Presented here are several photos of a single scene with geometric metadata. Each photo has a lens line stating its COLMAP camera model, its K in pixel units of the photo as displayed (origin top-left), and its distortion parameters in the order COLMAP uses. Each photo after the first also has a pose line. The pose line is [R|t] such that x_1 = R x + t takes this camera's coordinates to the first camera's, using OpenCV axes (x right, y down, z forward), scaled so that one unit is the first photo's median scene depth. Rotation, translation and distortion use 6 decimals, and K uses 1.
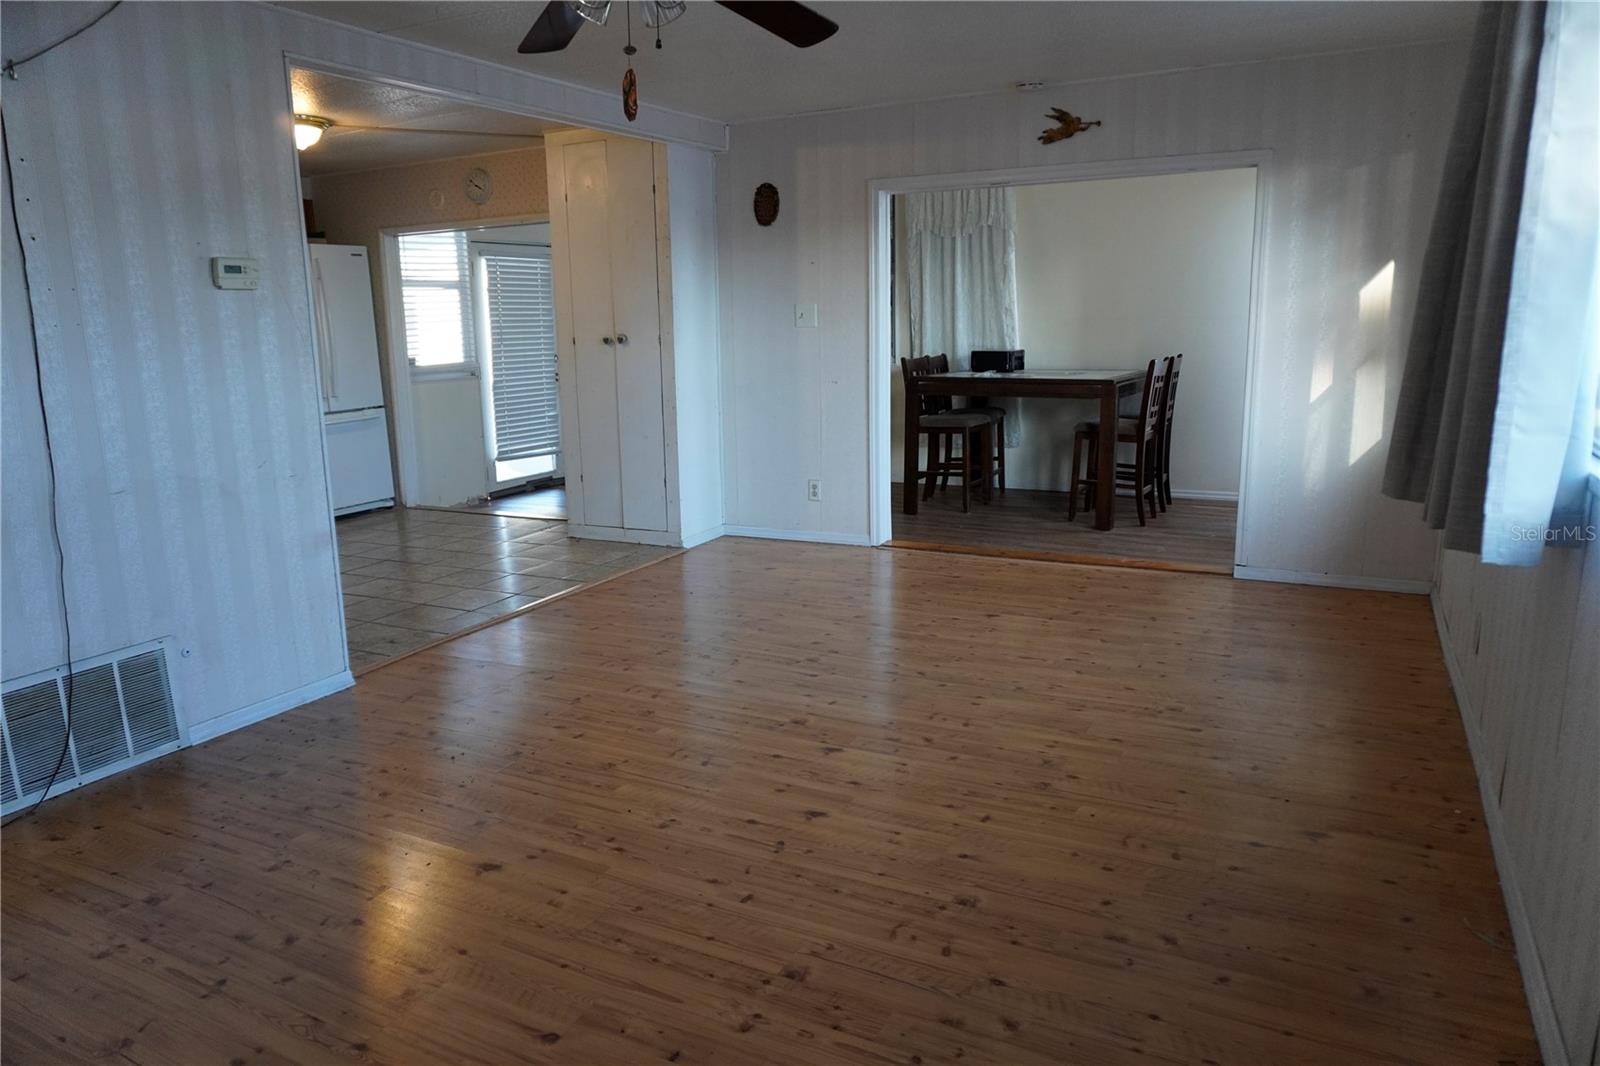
lens RADIAL K [[1068.7, 0, 803.2], [0, 1068.7, 535.3], [0, 0, 1]] dist [-0.041672, 0.026539]
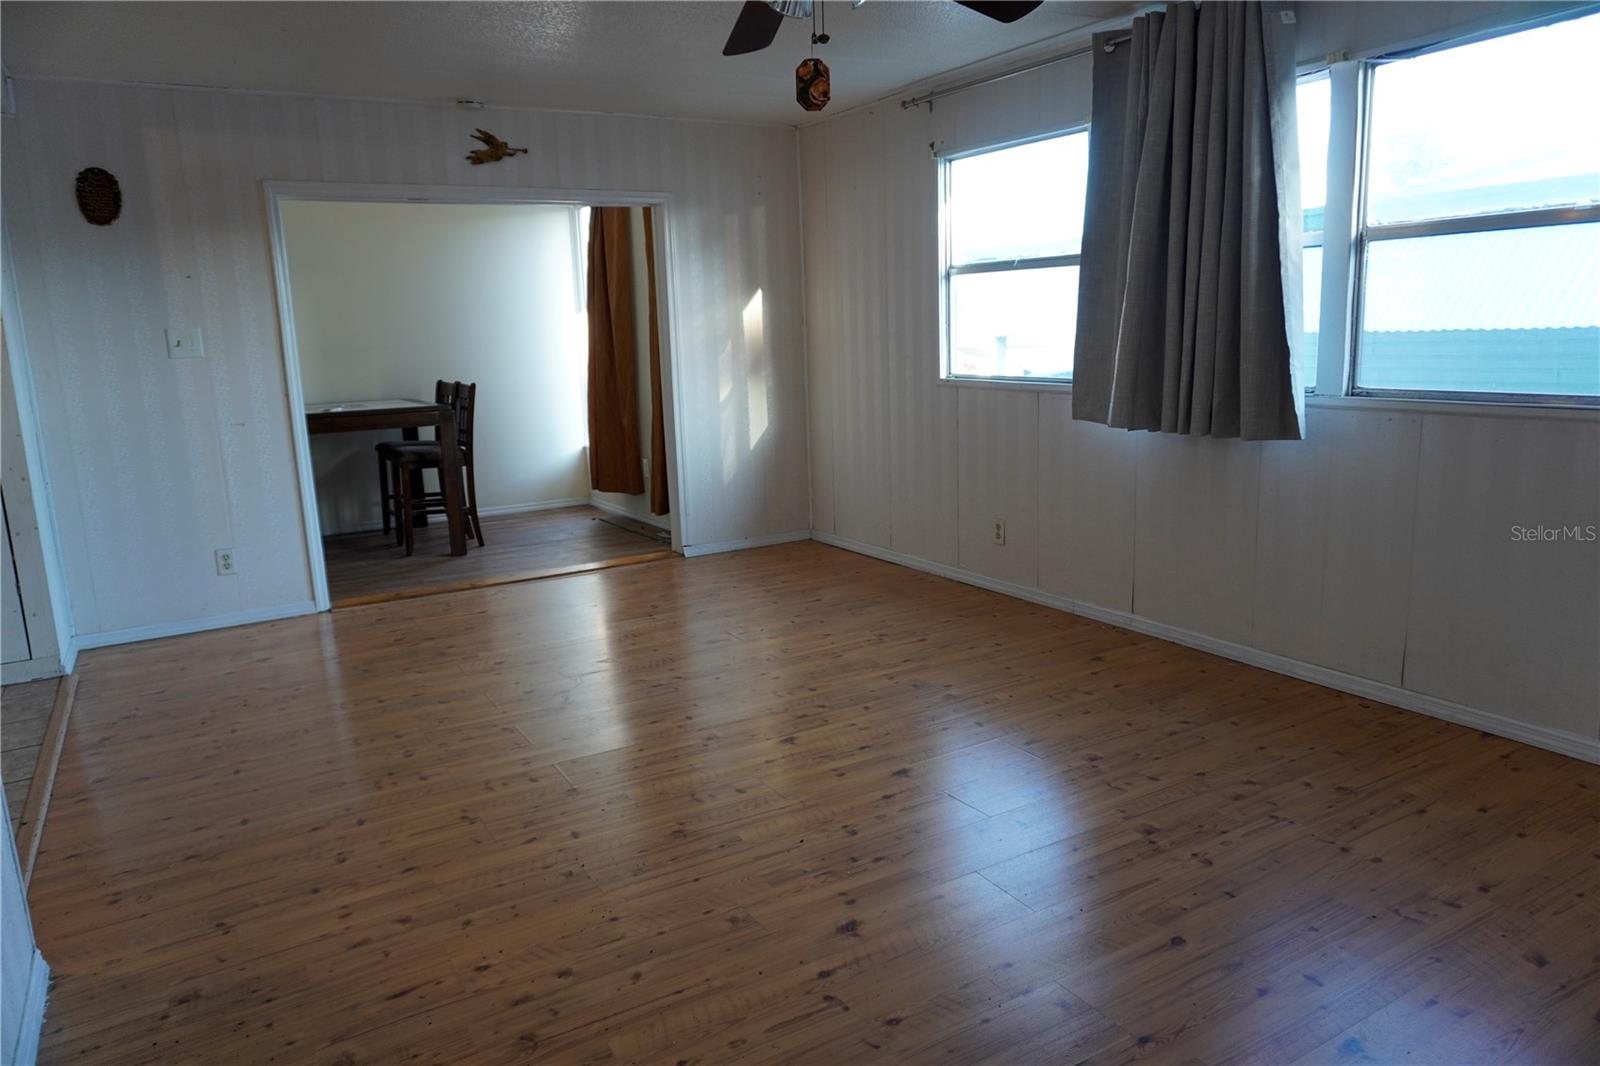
lens RADIAL K [[1068.7, 0, 803.0], [0, 1068.7, 536.7], [0, 0, 1]] dist [-0.041672, 0.026539]
pose [[0.526418, -0.161669, 0.834714, -0.704081], [0.193153, 0.978826, 0.067768, -0.051772], [-0.827995, 0.125553, 0.546498, 0.355050]]
